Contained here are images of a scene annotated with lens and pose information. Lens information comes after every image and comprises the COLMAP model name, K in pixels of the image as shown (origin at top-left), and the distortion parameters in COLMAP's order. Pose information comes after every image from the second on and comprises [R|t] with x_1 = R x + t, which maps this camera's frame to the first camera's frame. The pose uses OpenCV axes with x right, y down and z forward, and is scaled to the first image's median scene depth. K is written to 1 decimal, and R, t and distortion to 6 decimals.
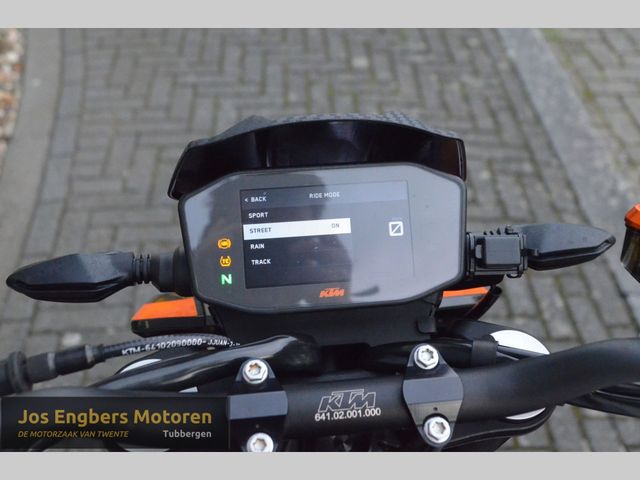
lens RADIAL K [[866.9, 0, 350.8], [0, 866.9, 230.2], [0, 0, 1]] dist [-0.127840, 0.000000]
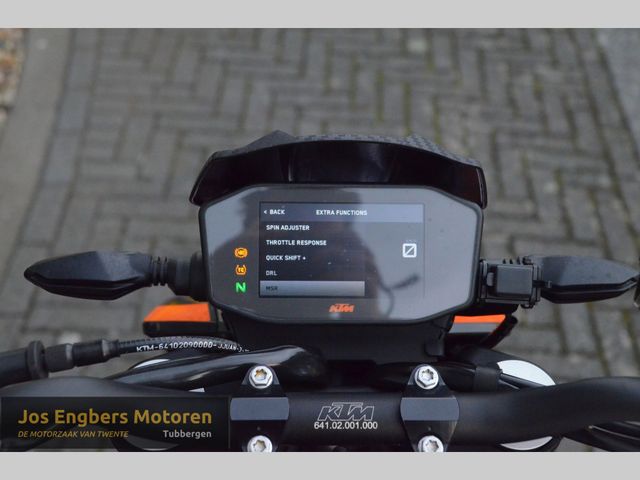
lens RADIAL K [[1037.5, 0, 313.5], [0, 1037.5, 272.6], [0, 0, 1]] dist [0.091607, 0.000000]
pose [[0.993881, 0.075726, -0.080418, 0.038746], [-0.072622, 0.996523, 0.040852, -0.016699], [0.083232, -0.034762, 0.995924, -0.216082]]
